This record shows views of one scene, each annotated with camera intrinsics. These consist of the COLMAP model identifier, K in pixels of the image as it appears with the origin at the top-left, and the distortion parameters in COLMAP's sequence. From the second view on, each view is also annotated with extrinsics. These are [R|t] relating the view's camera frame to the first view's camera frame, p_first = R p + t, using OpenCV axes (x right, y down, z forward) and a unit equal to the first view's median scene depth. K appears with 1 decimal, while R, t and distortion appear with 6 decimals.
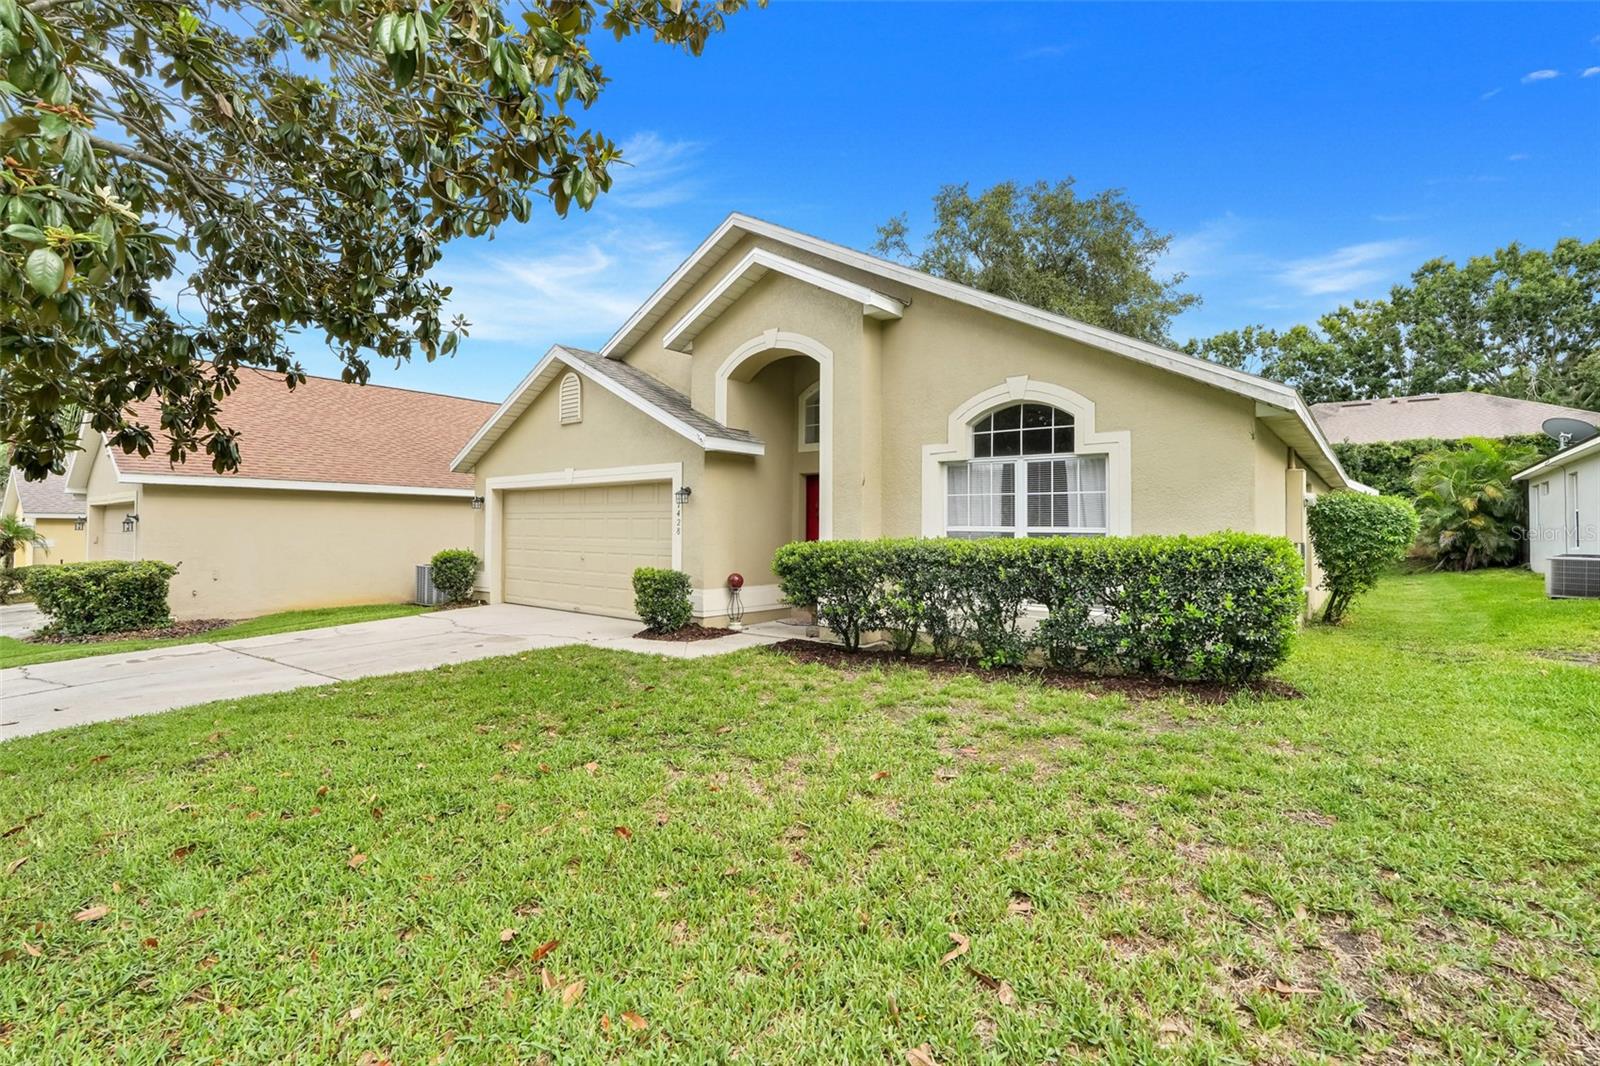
lens RADIAL K [[711.4, 0, 800.0], [0, 711.4, 533.0], [0, 0, 1]] dist [-0.021657, 0.010883]
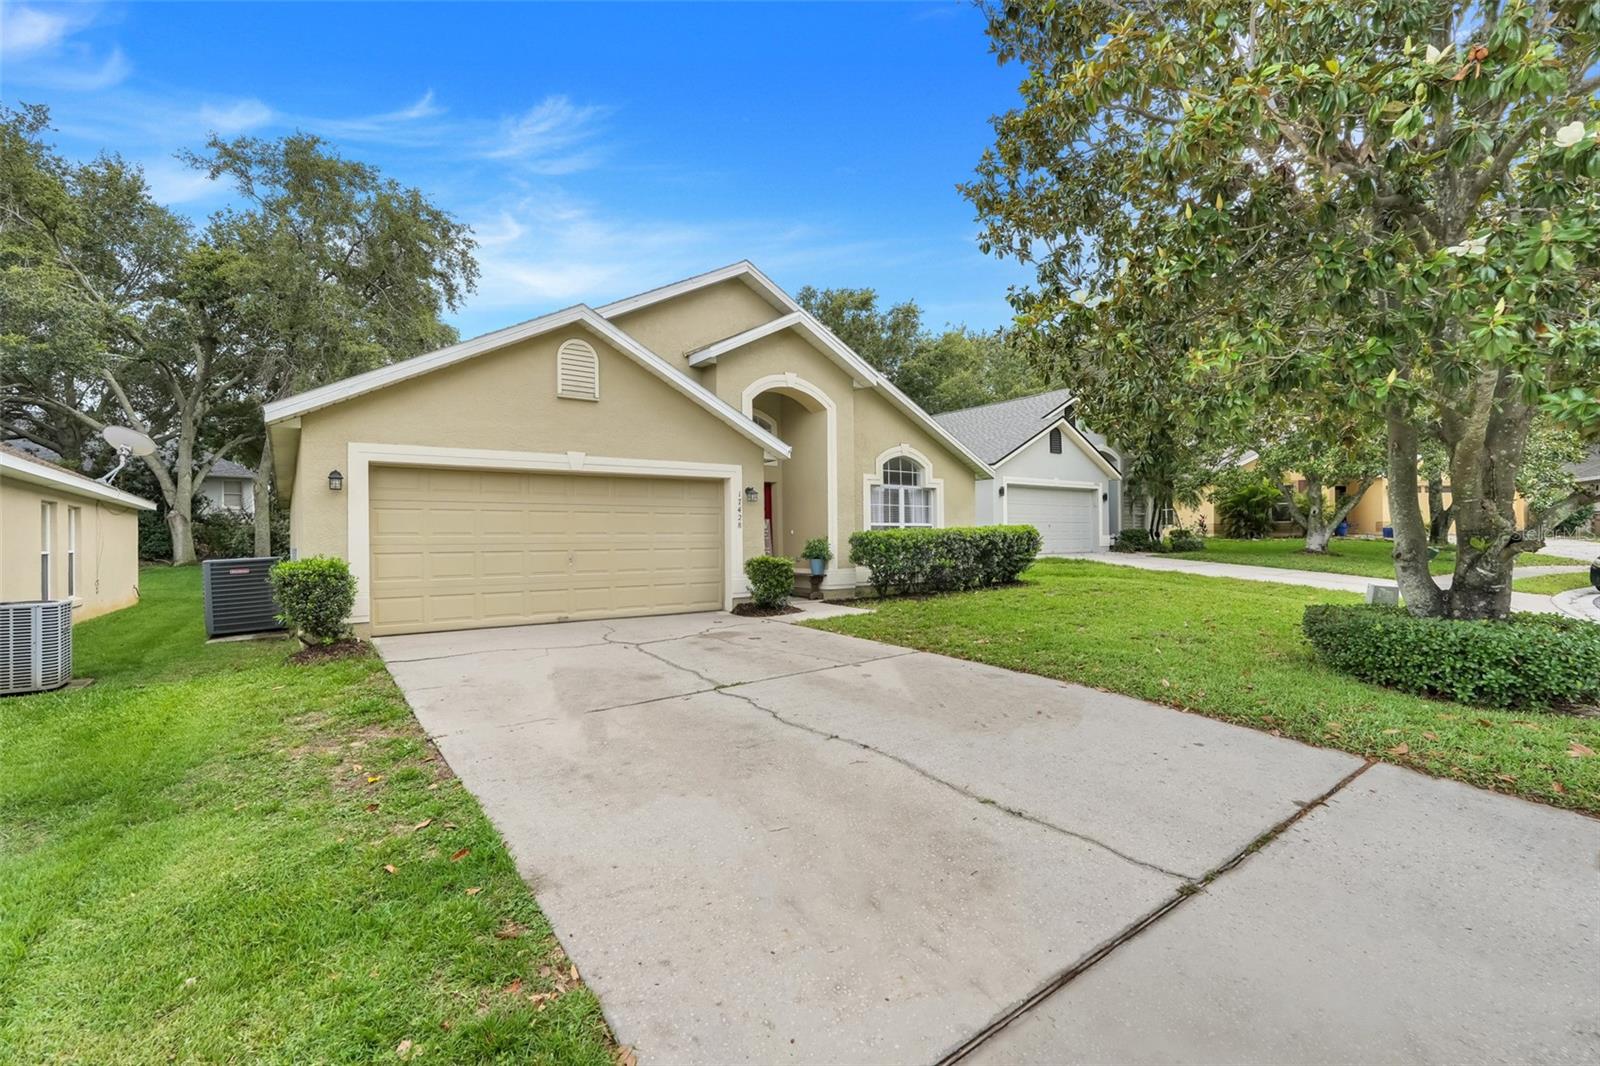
lens RADIAL K [[728.3, 0, 774.3], [0, 728.3, 532.1], [0, 0, 1]] dist [0.001006, 0.026026]
pose [[0.265624, -0.009099, 0.964034, -1.553523], [0.005608, 0.999953, 0.007893, -0.001649], [-0.964060, 0.003310, 0.265662, 0.763041]]
